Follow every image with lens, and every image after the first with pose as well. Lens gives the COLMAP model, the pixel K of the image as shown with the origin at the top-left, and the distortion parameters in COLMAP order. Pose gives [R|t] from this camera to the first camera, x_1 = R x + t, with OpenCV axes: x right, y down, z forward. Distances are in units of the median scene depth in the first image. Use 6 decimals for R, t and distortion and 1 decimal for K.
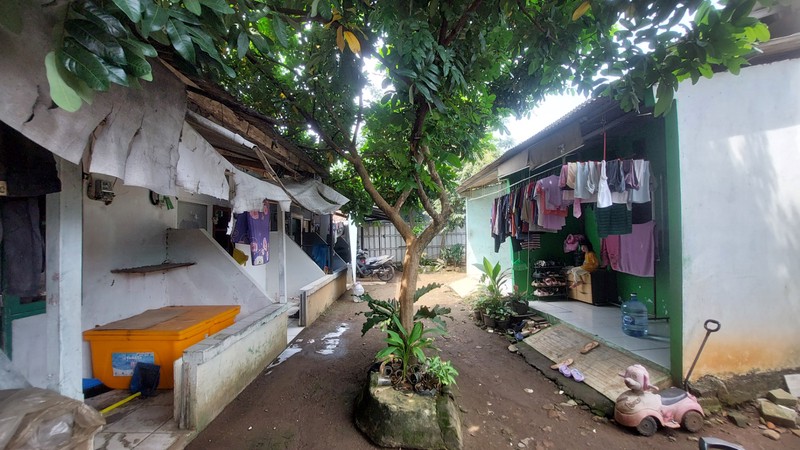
lens RADIAL K [[322.6, 0, 408.6], [0, 322.6, 227.3], [0, 0, 1]] dist [-0.011749, -0.000018]
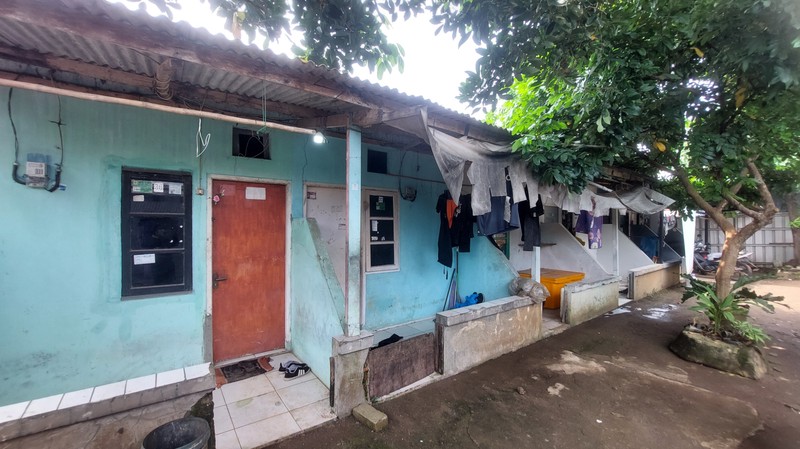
lens RADIAL K [[322.6, 0, 408.6], [0, 322.6, 226.8], [0, 0, 1]] dist [-0.011749, -0.000018]
pose [[0.606631, 0.016988, -0.794802, 0.175581], [0.005471, 0.999659, 0.025542, -0.020800], [0.794965, -0.019843, 0.606331, -0.576460]]
